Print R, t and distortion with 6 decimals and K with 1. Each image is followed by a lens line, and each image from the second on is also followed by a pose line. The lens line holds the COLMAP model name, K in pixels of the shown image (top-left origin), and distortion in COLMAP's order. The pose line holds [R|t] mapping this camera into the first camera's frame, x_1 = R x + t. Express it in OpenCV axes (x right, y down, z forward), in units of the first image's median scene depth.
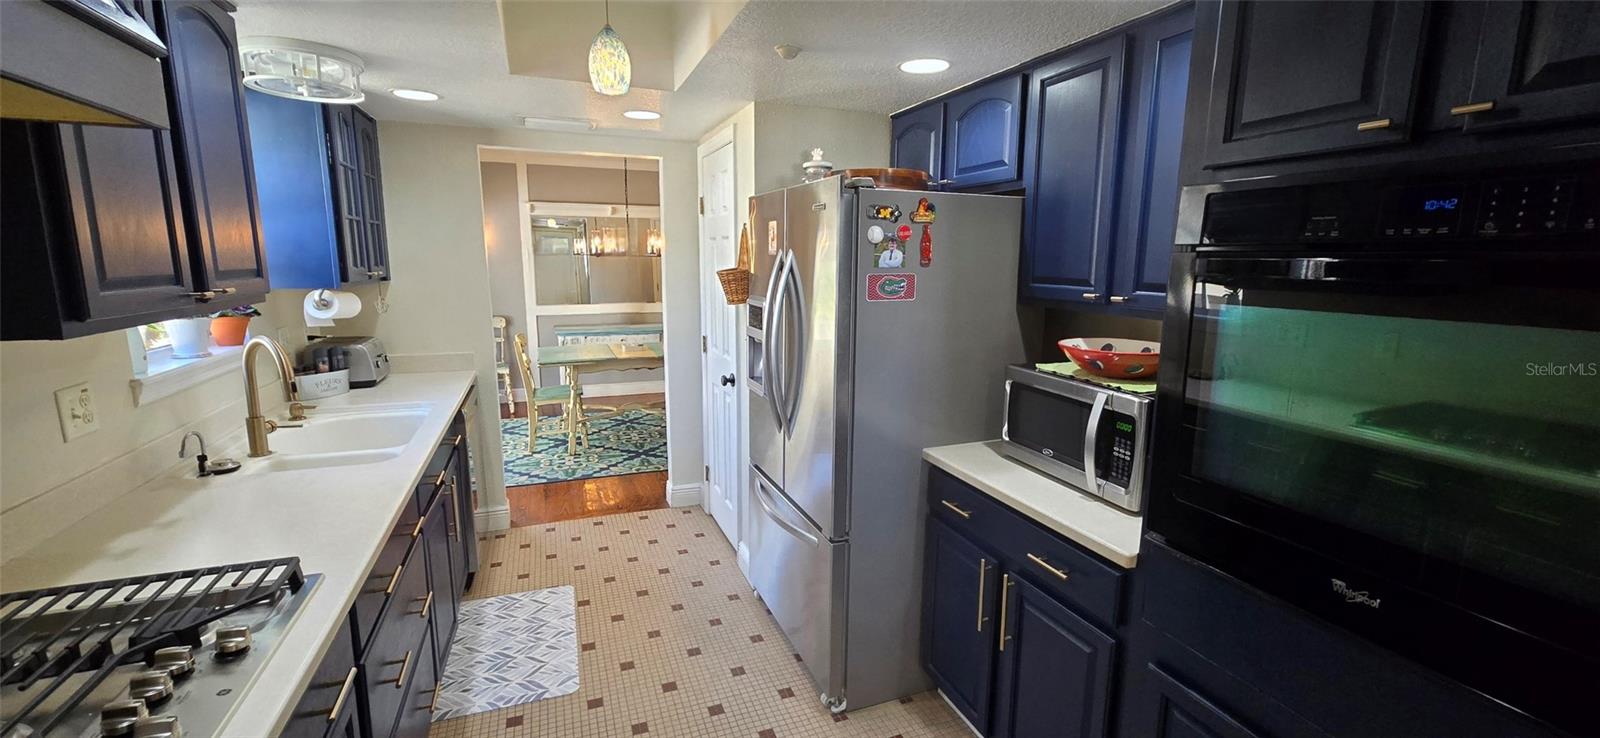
lens RADIAL K [[664.6, 0, 806.8], [0, 664.6, 372.2], [0, 0, 1]] dist [-0.001604, -0.000250]
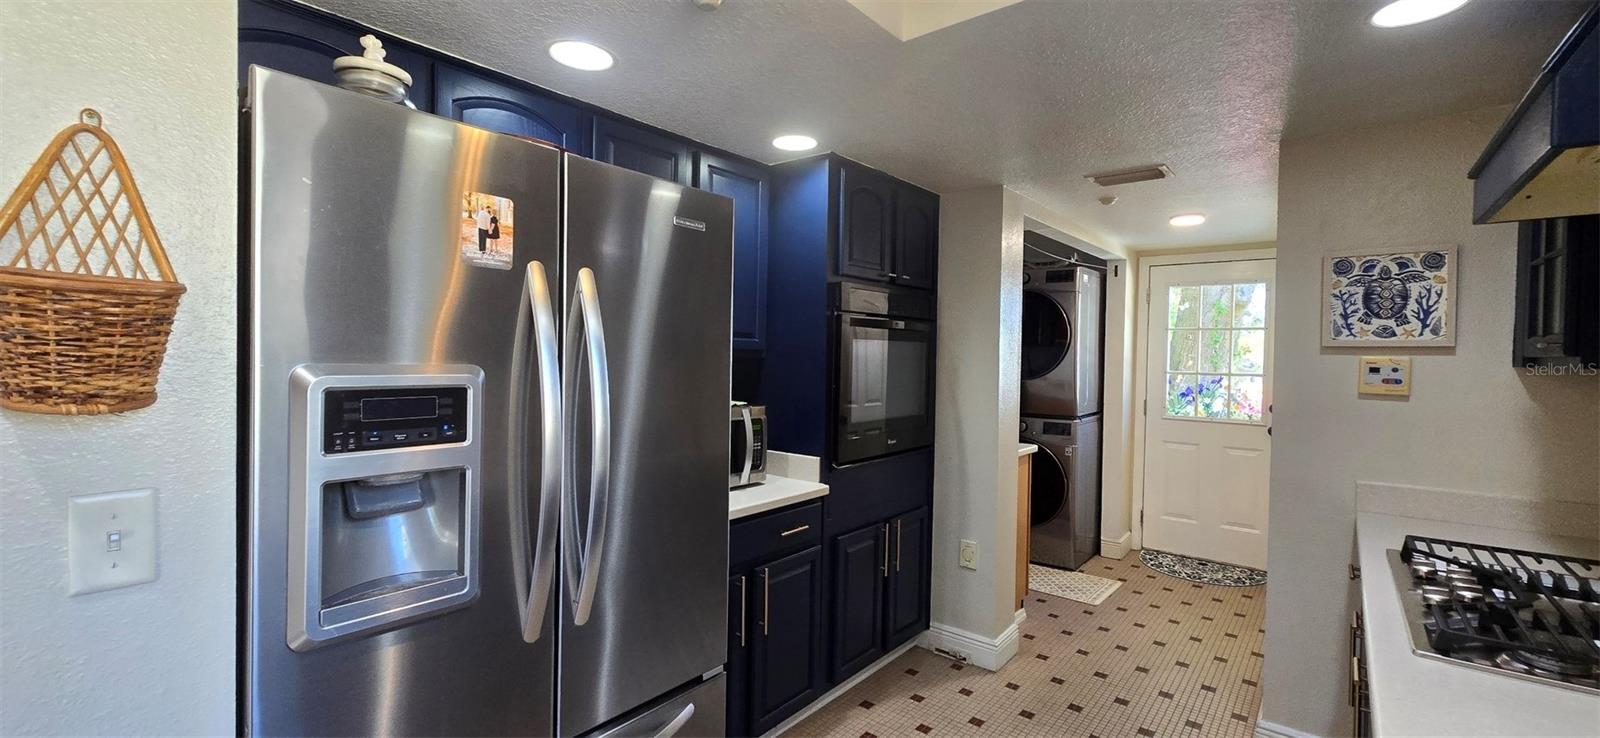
lens RADIAL K [[653.5, 0, 802.4], [0, 653.5, 365.3], [0, 0, 1]] dist [-0.000154, -0.000229]
pose [[-0.484110, -0.034609, 0.874323, -0.450692], [0.130975, 0.985094, 0.111515, -0.109348], [-0.865149, 0.168500, -0.472360, 0.851730]]
